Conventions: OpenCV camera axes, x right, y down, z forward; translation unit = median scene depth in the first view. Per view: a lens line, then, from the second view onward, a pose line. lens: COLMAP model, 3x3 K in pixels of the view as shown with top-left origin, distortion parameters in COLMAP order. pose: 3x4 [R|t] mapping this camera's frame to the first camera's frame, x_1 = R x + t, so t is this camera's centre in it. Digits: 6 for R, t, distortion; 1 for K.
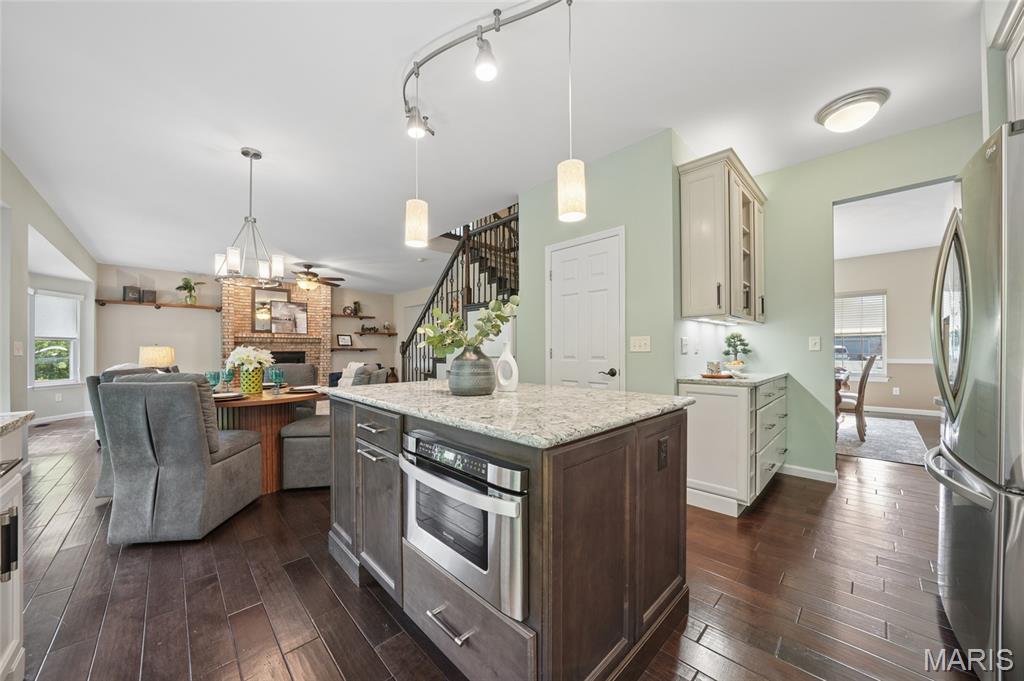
lens RADIAL K [[358.1, 0, 515.5], [0, 358.1, 349.1], [0, 0, 1]] dist [-0.011335, 0.000803]
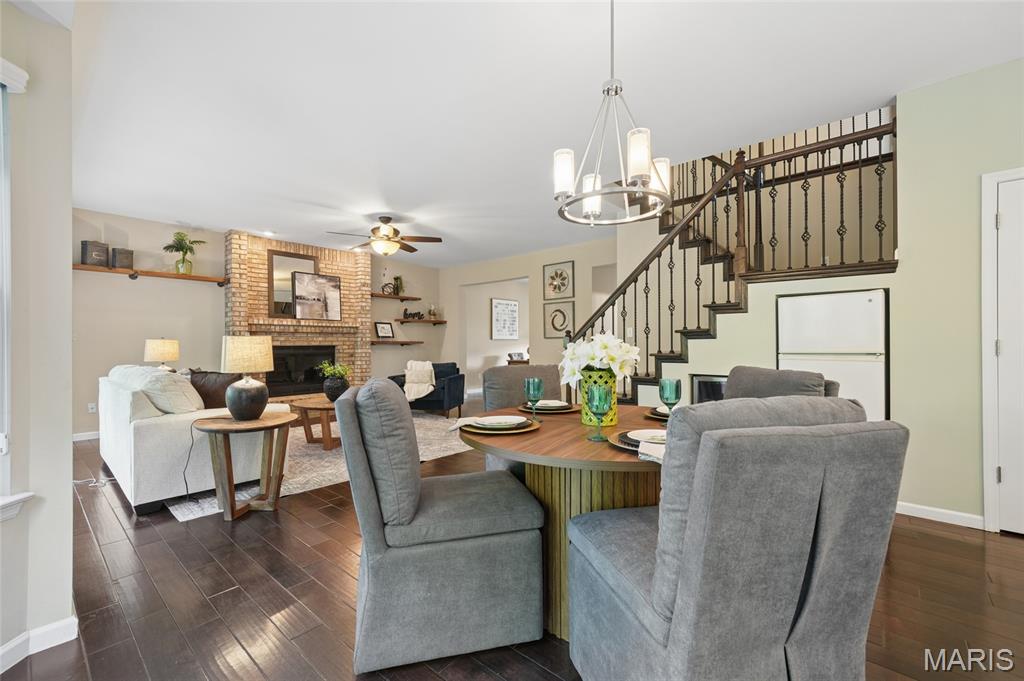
lens RADIAL K [[428.9, 0, 515.0], [0, 428.9, 344.4], [0, 0, 1]] dist [0.007891, 0.000759]
pose [[0.996120, 0.000927, 0.088002, -0.548175], [-0.001076, 0.999998, 0.001655, 0.004164], [-0.088001, -0.001743, 0.996119, 0.224068]]
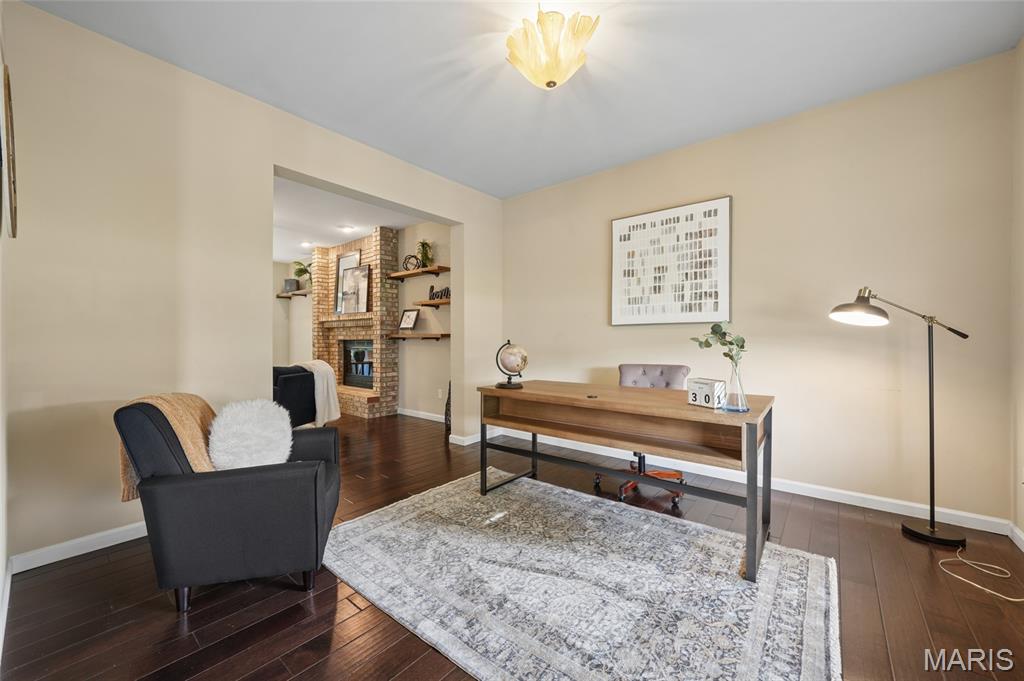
lens RADIAL K [[375.7, 0, 512.3], [0, 375.7, 340.3], [0, 0, 1]] dist [-0.009804, 0.000679]
pose [[0.144340, 0.006050, -0.989510, 0.198012], [0.003432, 0.999972, 0.006615, 0.006681], [0.989522, -0.004351, 0.144315, 2.005370]]
